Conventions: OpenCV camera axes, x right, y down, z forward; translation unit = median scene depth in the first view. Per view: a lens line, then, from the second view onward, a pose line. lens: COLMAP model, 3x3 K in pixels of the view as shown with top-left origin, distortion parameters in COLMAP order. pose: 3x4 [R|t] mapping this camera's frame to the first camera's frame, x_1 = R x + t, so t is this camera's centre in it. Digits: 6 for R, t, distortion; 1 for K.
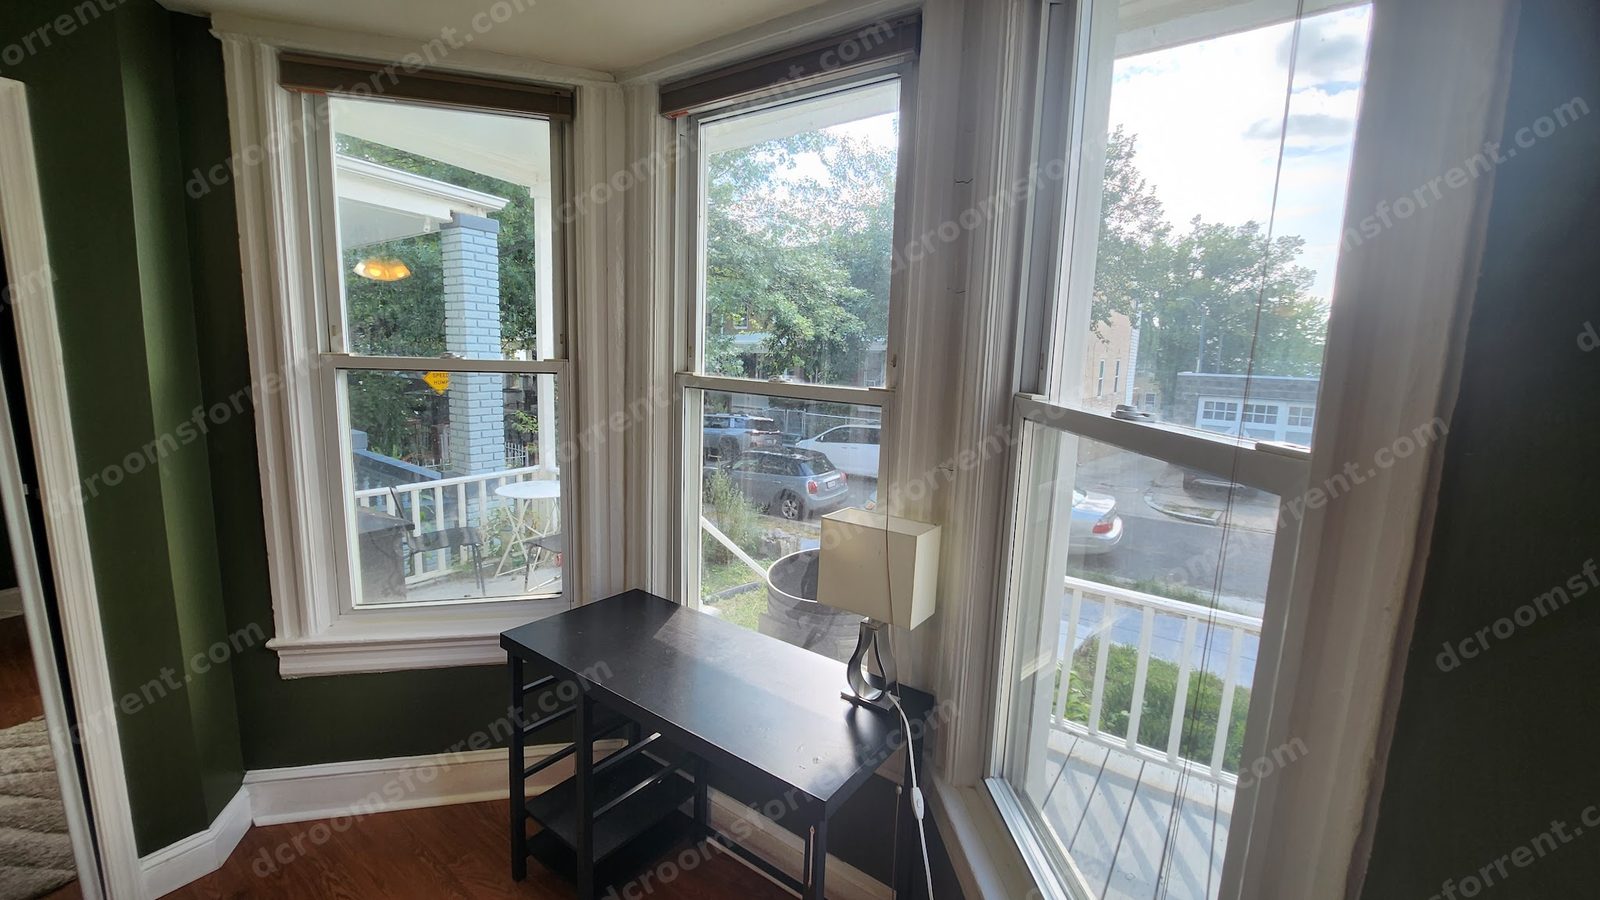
lens RADIAL K [[628.4, 0, 798.9], [0, 628.4, 459.3], [0, 0, 1]] dist [-0.025396, 0.001890]
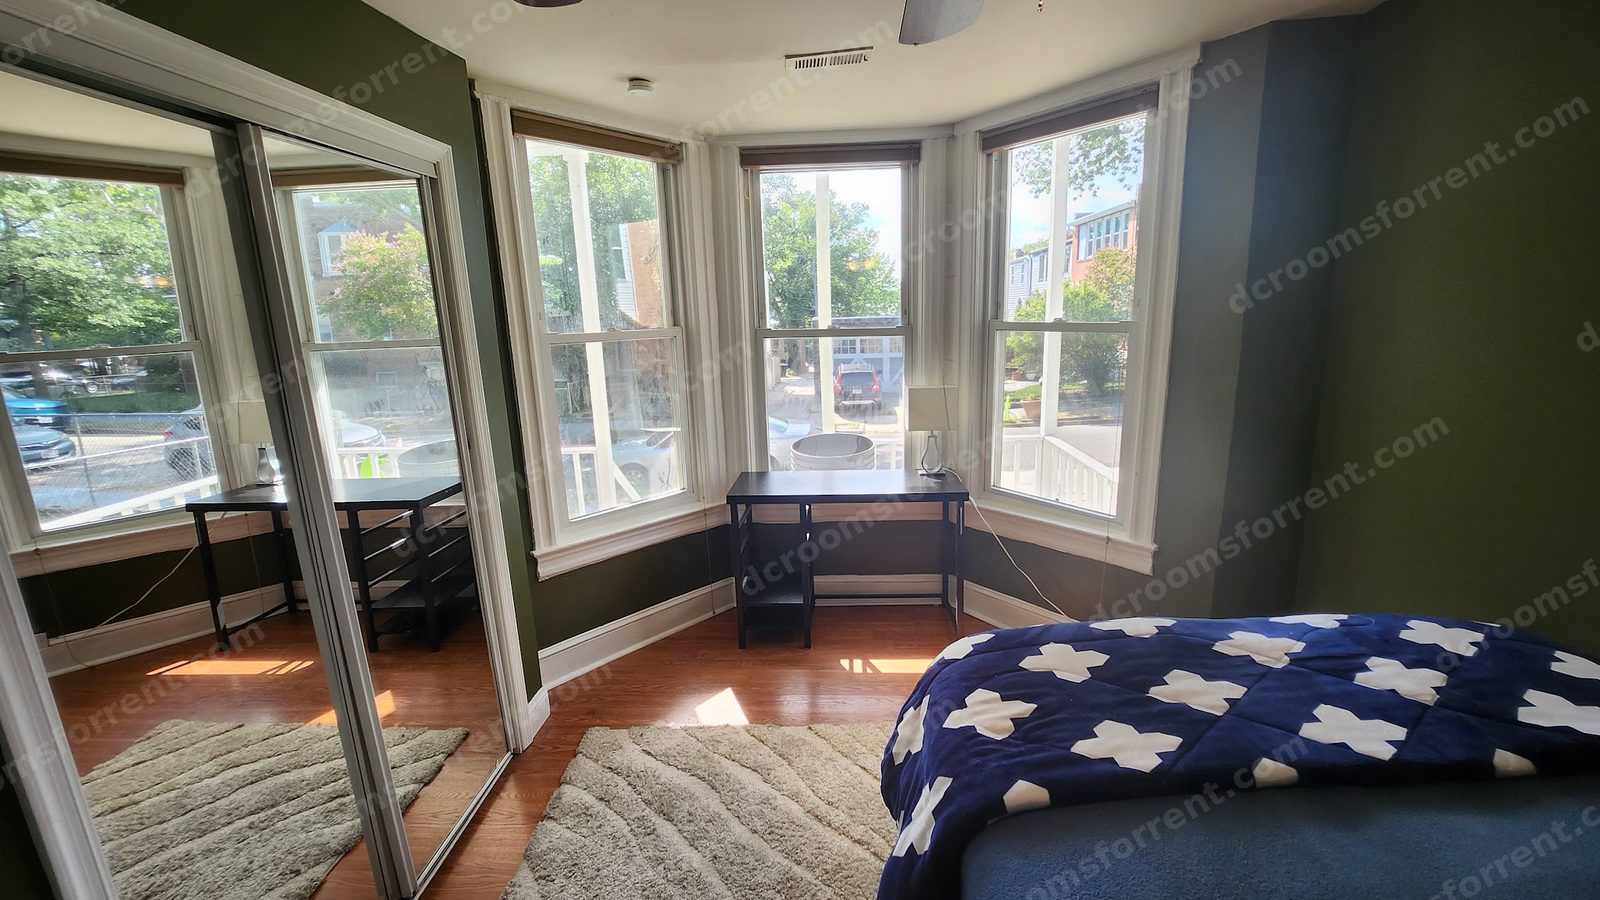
lens RADIAL K [[628.4, 0, 810.0], [0, 628.4, 442.7], [0, 0, 1]] dist [-0.025396, 0.001890]
pose [[0.830640, -0.169070, 0.530521, -1.012980], [0.148084, 0.985551, 0.082226, 0.040876], [-0.536757, 0.010261, 0.843675, -0.435856]]
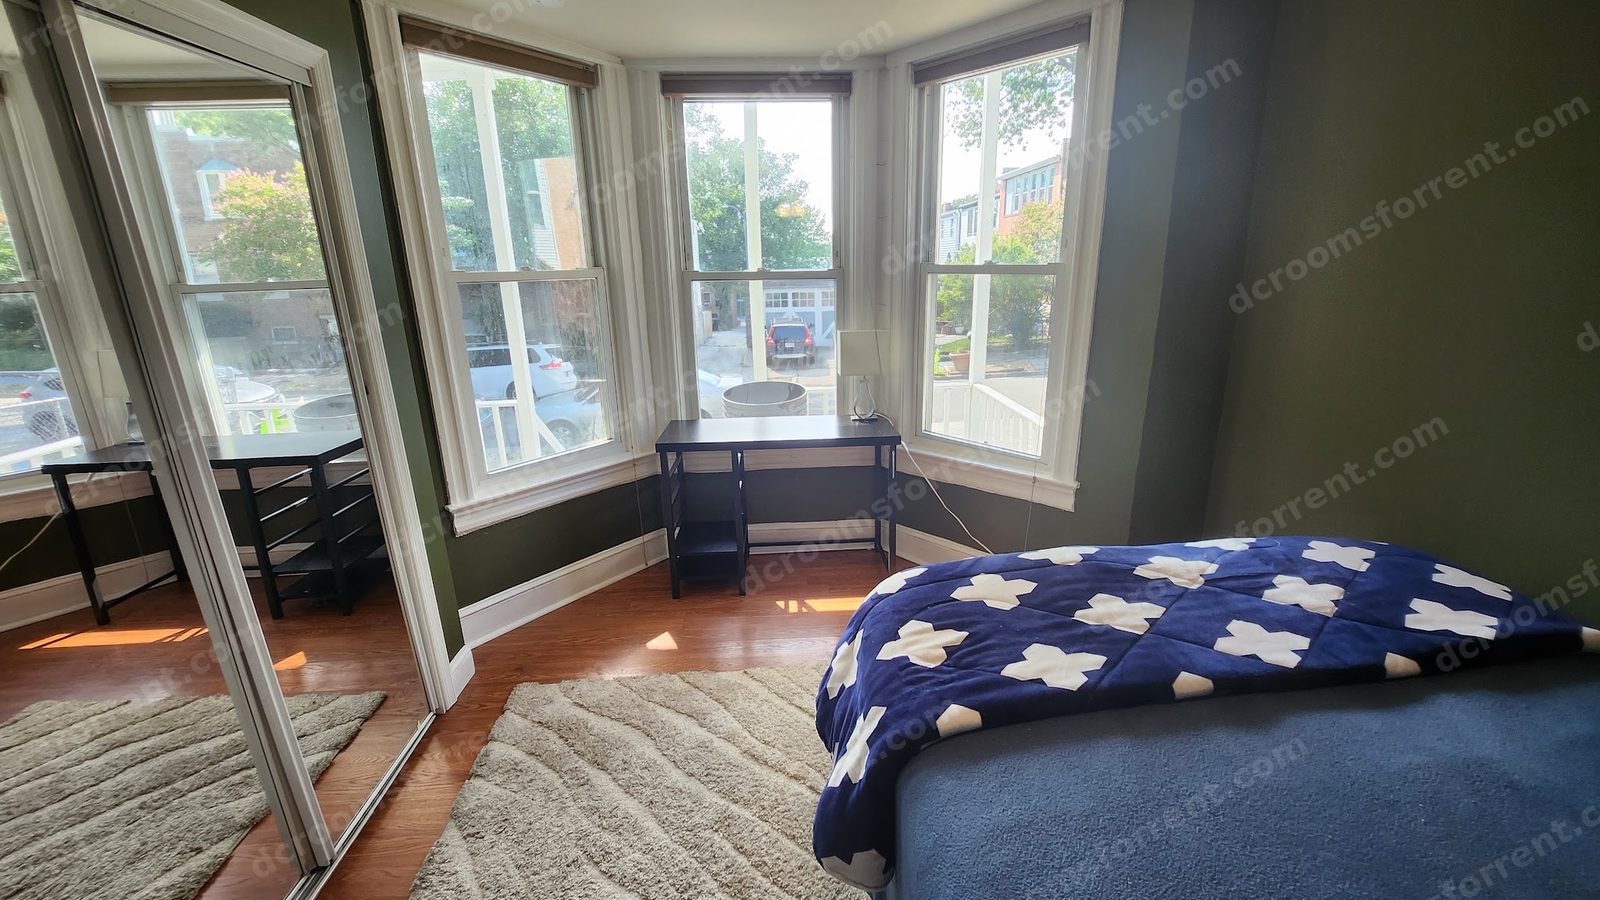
lens RADIAL K [[628.4, 0, 805.1], [0, 628.4, 441.4], [0, 0, 1]] dist [-0.025396, 0.001890]
pose [[0.772755, -0.221232, 0.594900, -0.998381], [0.151192, 0.974468, 0.165994, 0.064391], [-0.616434, -0.038329, 0.786473, -0.417543]]
